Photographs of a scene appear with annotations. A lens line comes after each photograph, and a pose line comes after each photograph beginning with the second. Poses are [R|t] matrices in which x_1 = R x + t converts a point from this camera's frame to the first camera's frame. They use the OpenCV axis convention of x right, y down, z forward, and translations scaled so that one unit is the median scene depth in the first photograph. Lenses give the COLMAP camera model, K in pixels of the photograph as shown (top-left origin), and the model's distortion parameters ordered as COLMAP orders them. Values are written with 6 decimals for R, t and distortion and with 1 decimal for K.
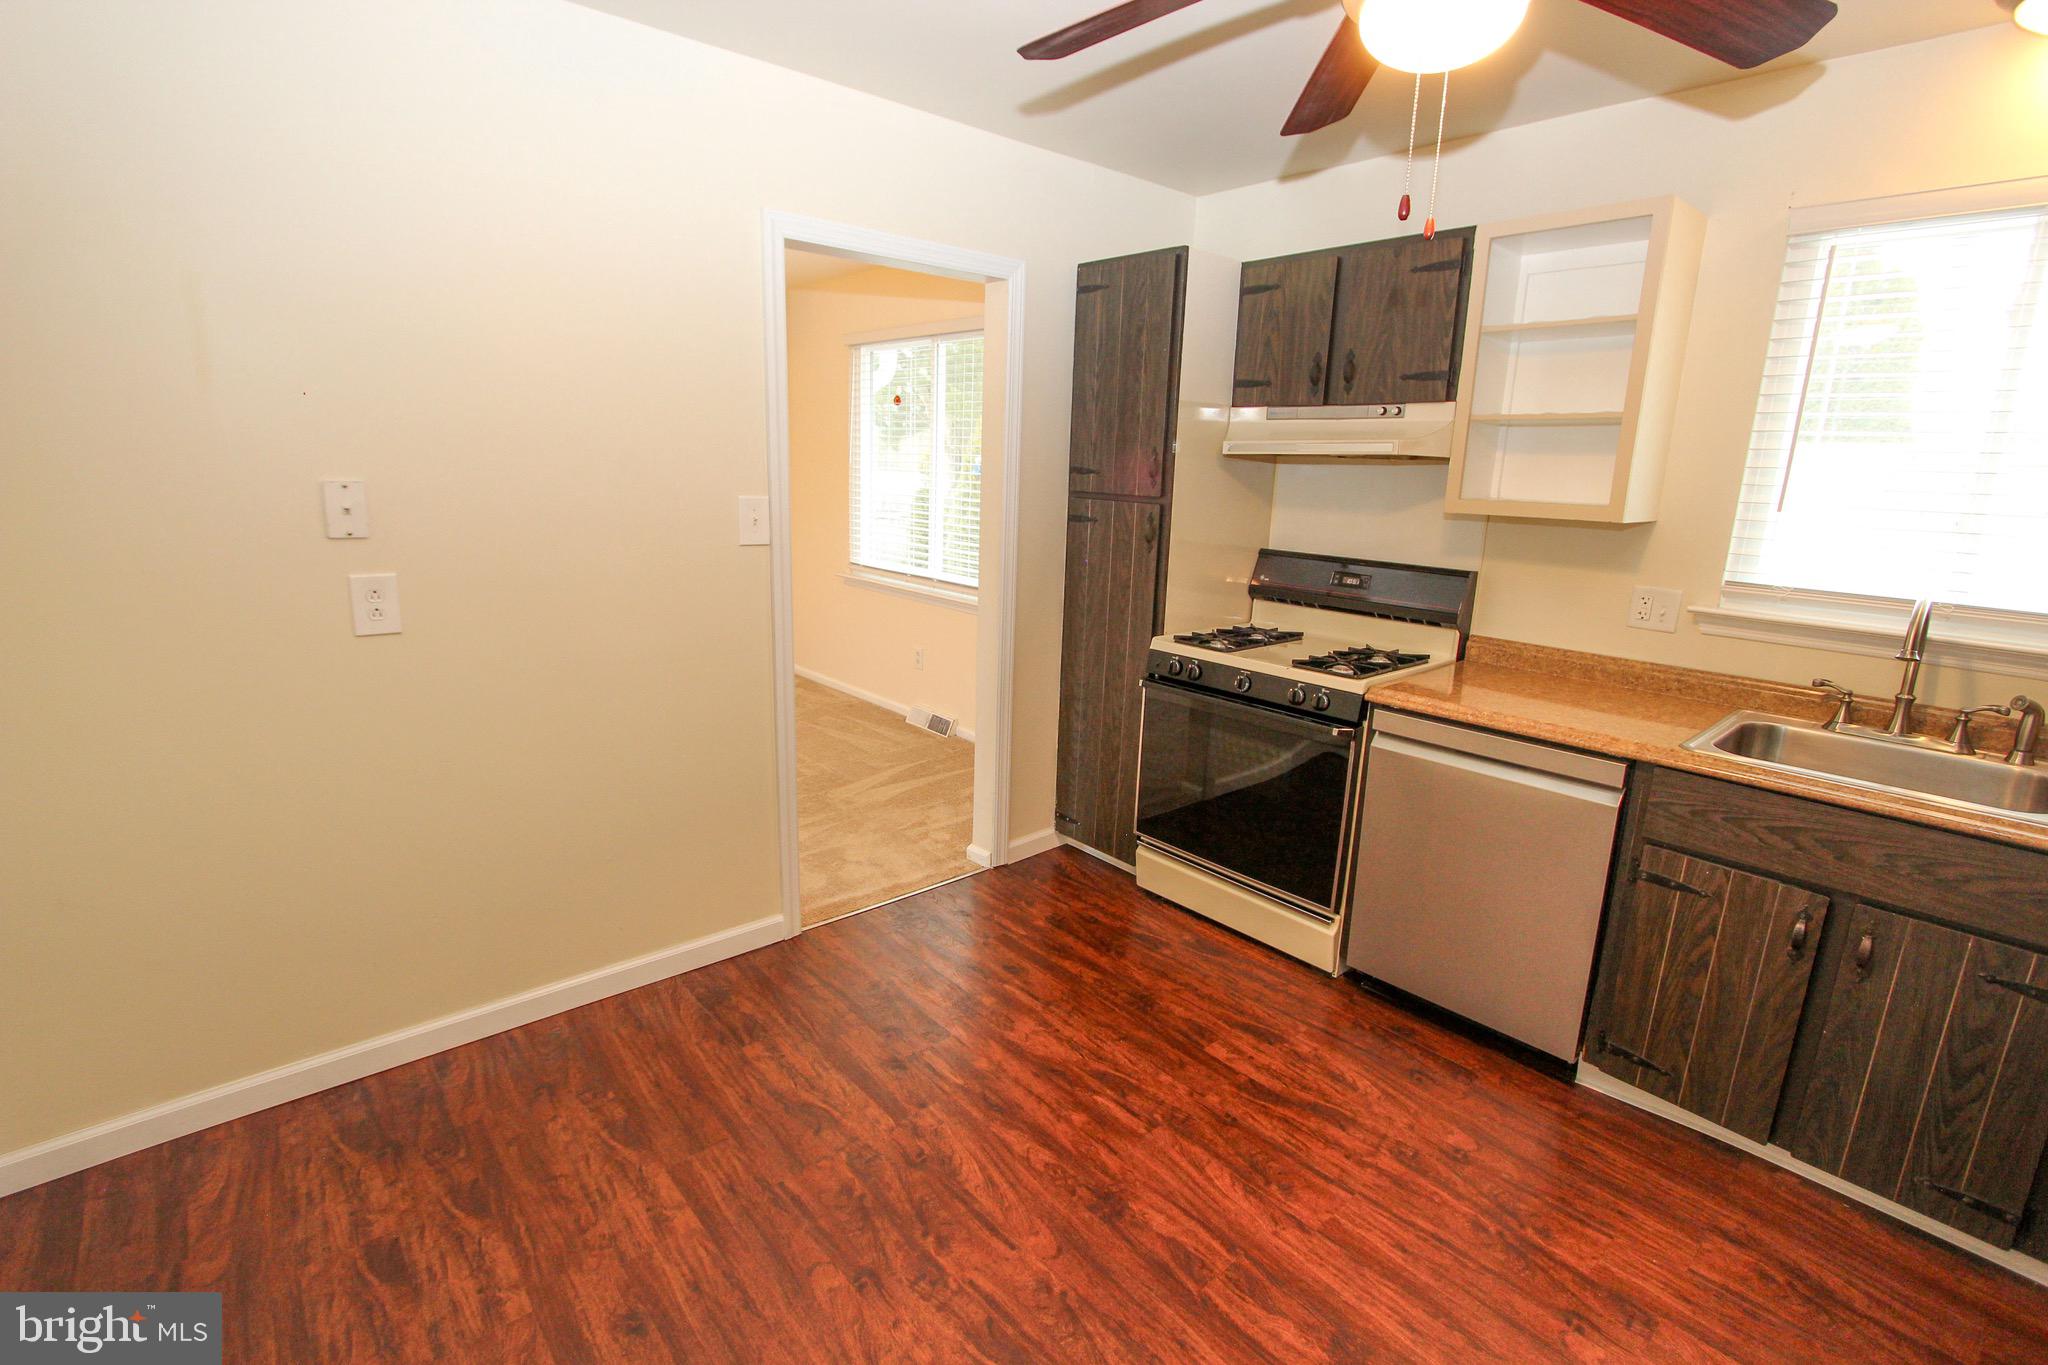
lens RADIAL K [[943.3, 0, 1021.9], [0, 943.3, 675.7], [0, 0, 1]] dist [-0.023606, 0.001208]
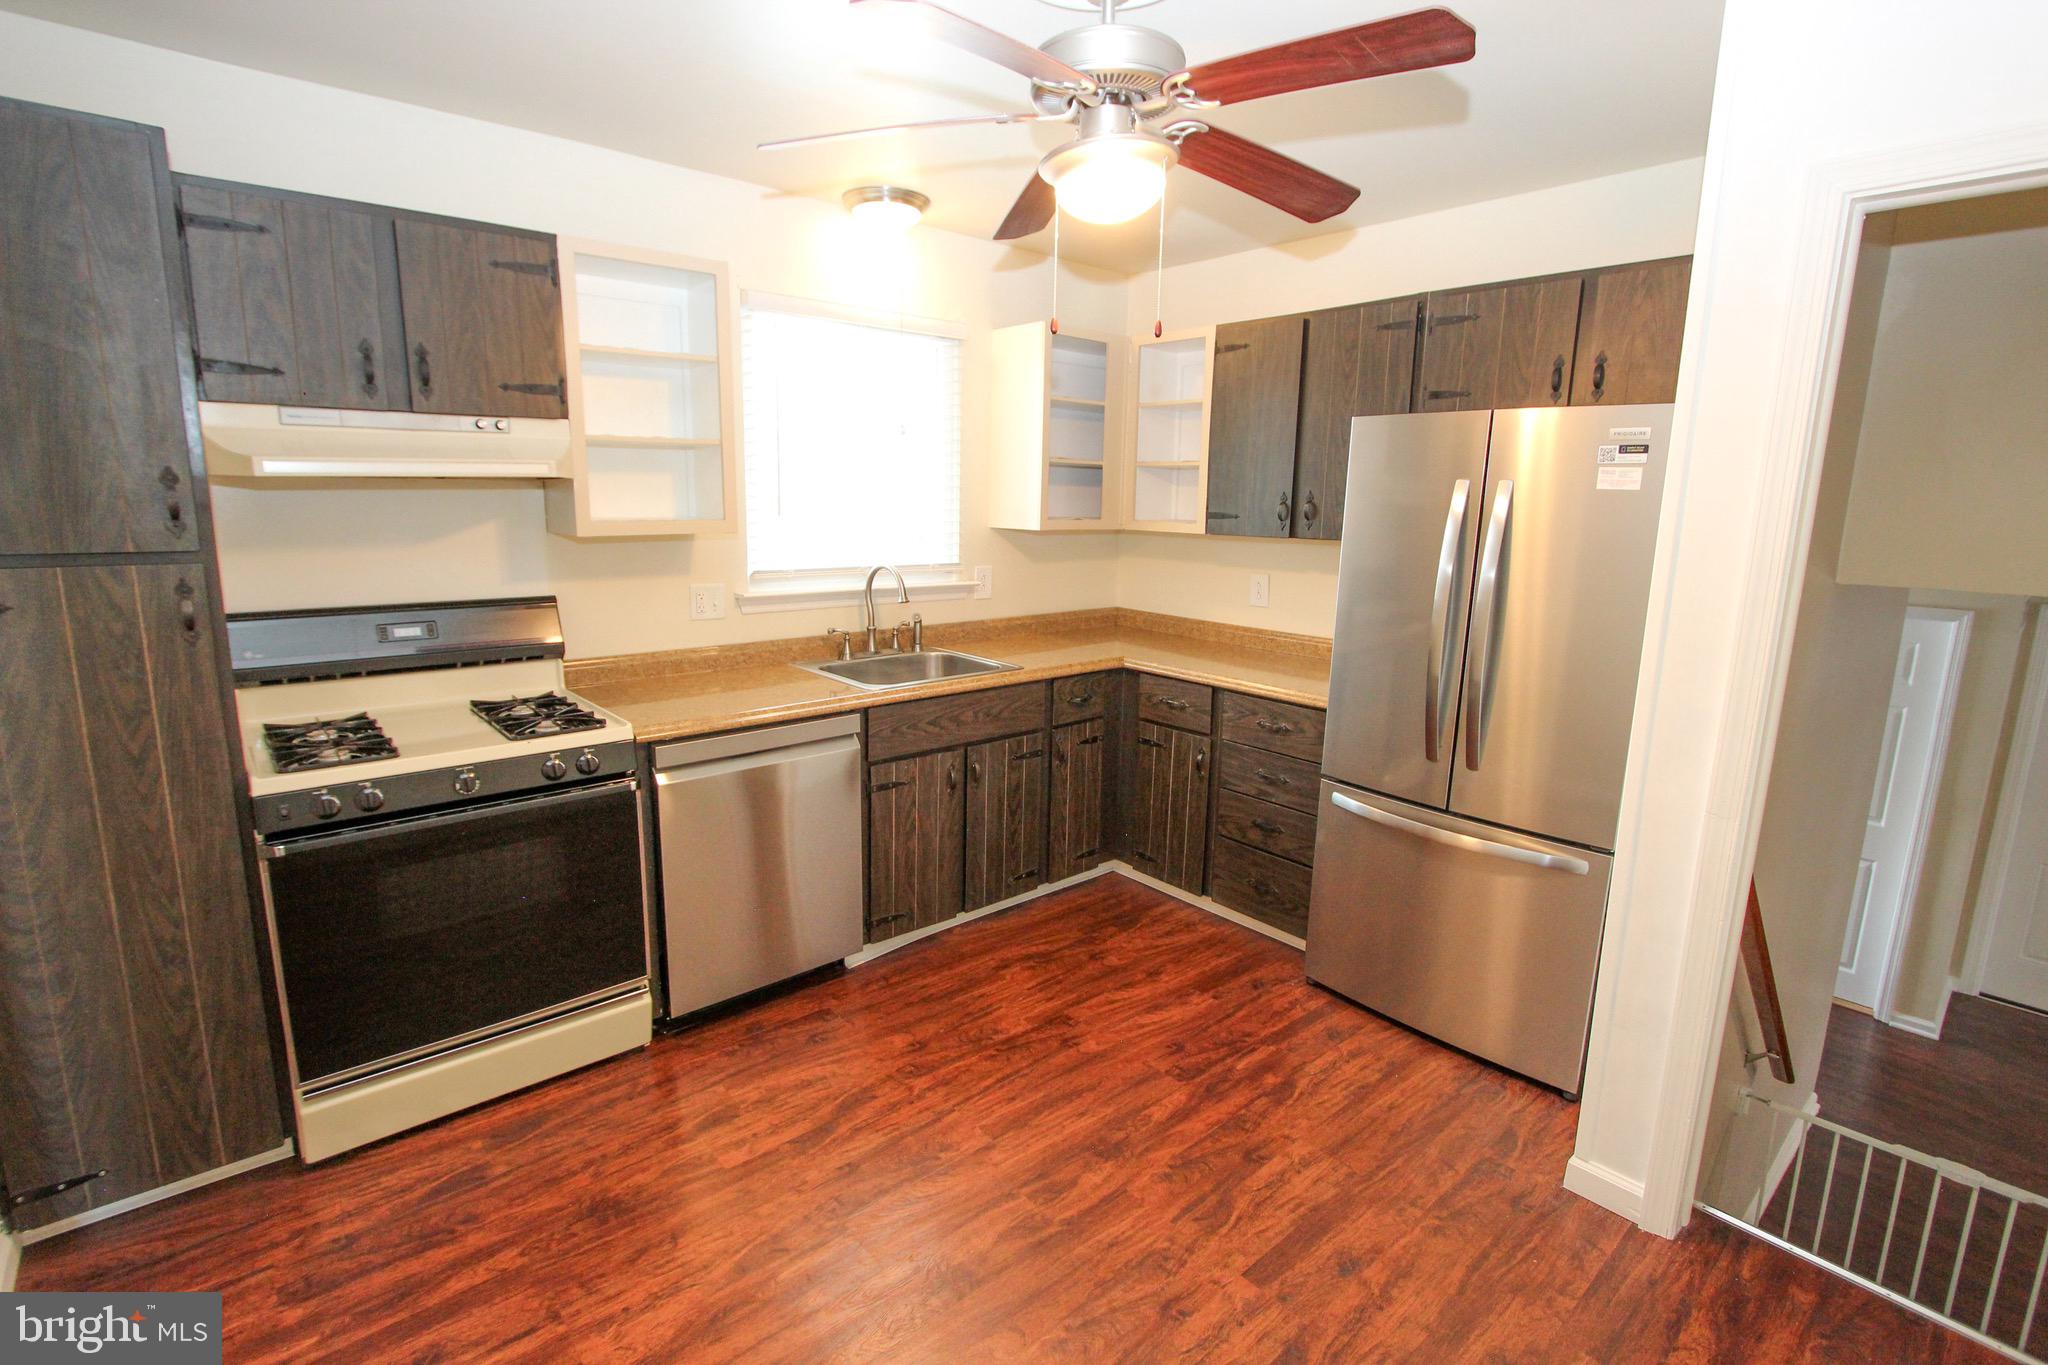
lens RADIAL K [[943.3, 0, 1023.2], [0, 943.3, 674.9], [0, 0, 1]] dist [-0.023606, 0.001208]
pose [[0.005513, -0.218228, 0.975882, -0.625898], [0.204161, 0.955587, 0.212536, -0.189033], [-0.978922, 0.198065, 0.049821, 0.682831]]
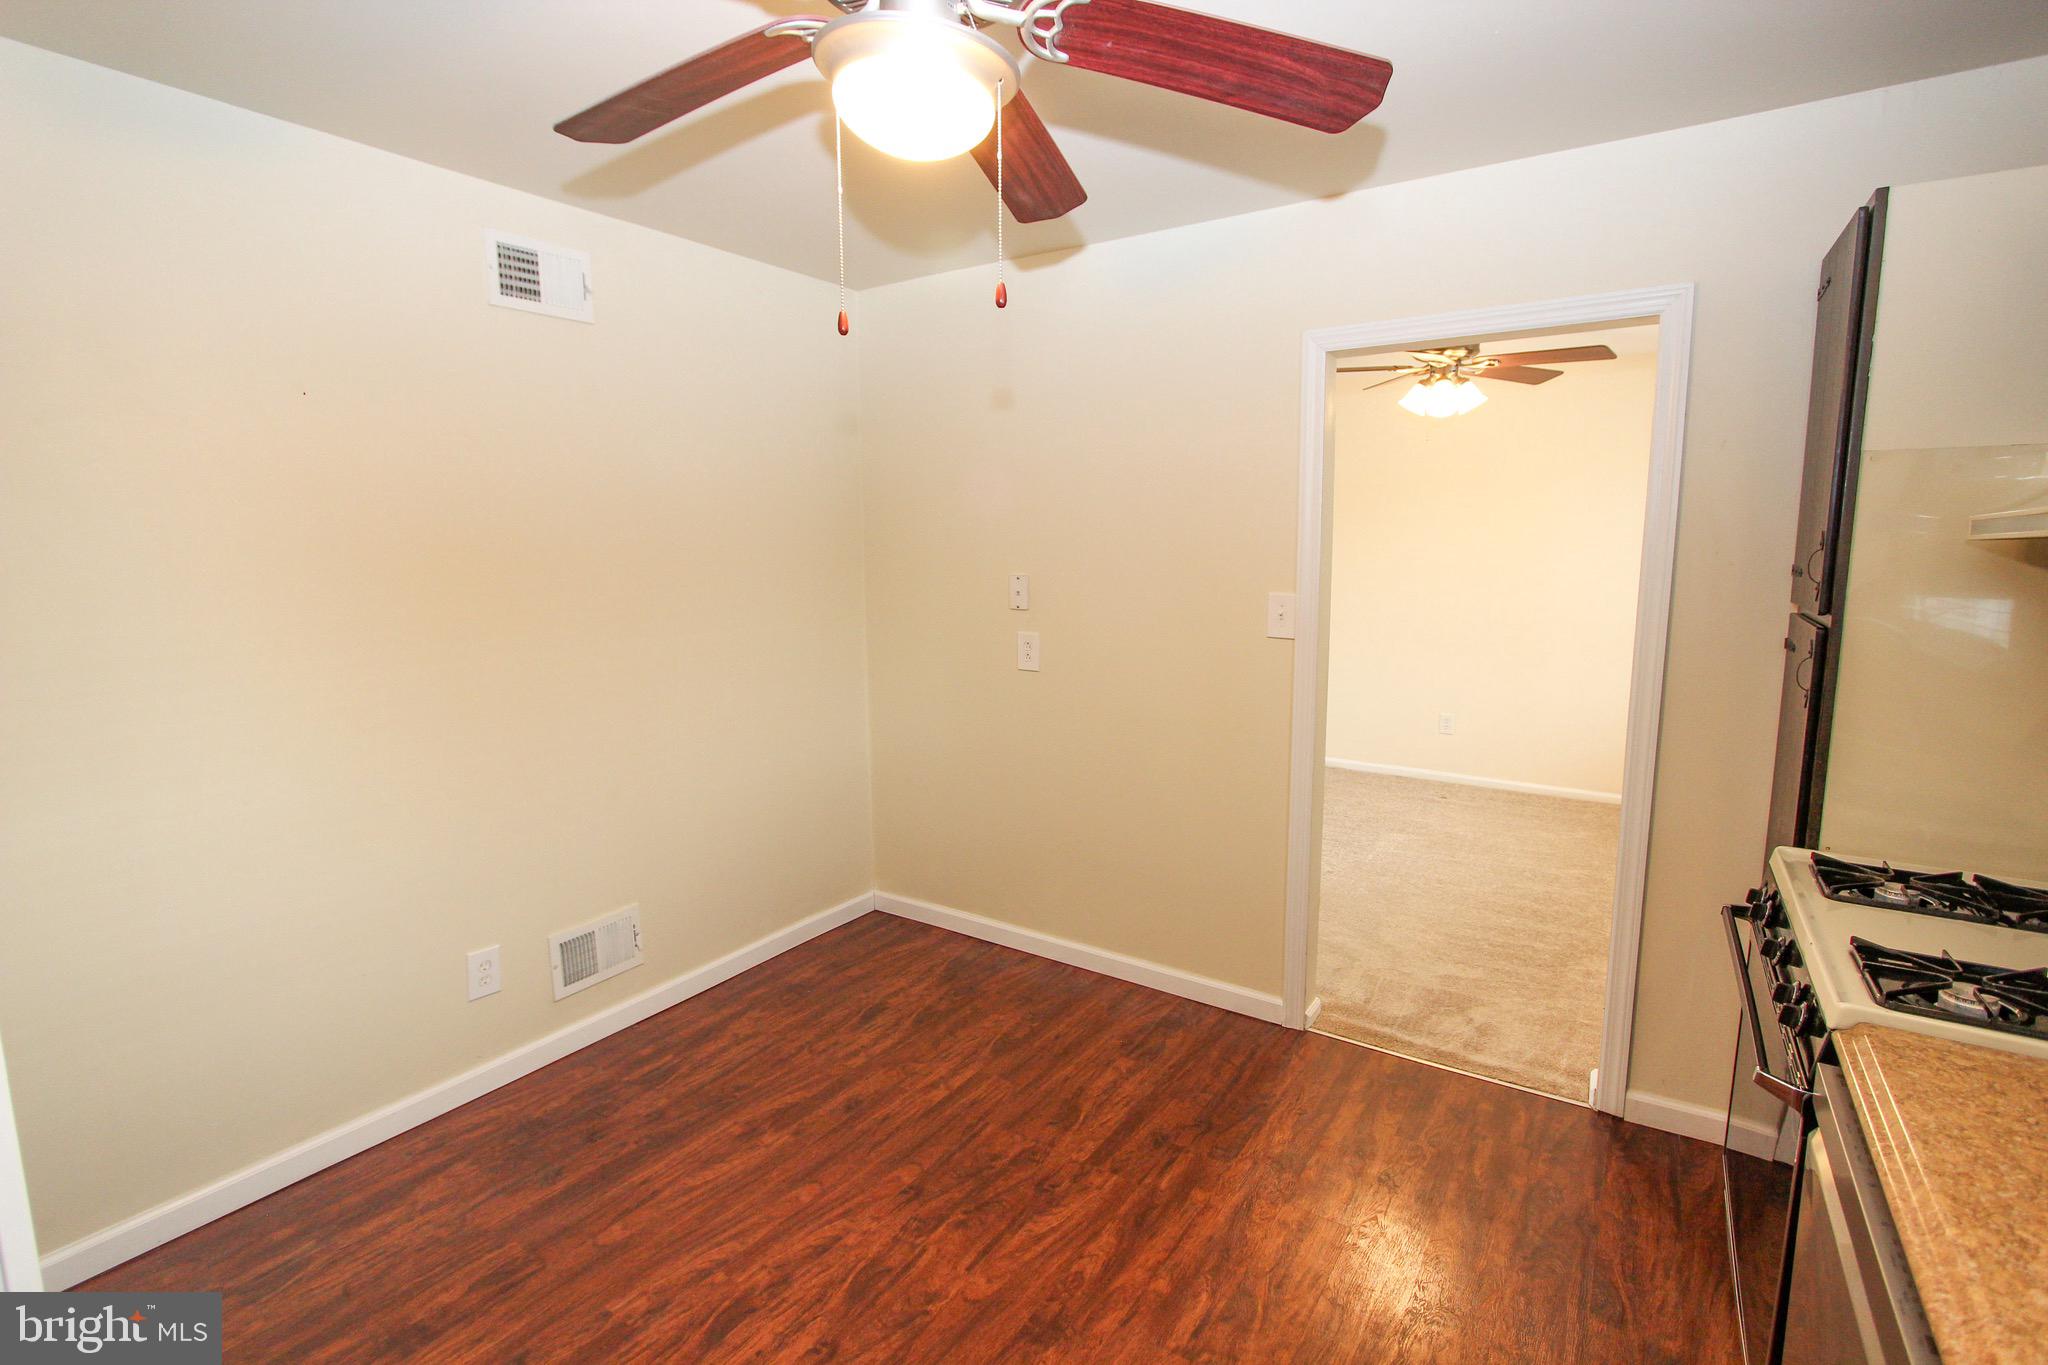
lens RADIAL K [[943.3, 0, 1018.3], [0, 943.3, 660.9], [0, 0, 1]] dist [-0.023606, 0.001208]
pose [[0.247812, 0.088520, -0.964756, 0.842287], [-0.202507, 0.978552, 0.037769, -0.113924], [0.947407, 0.186010, 0.260423, 0.544064]]
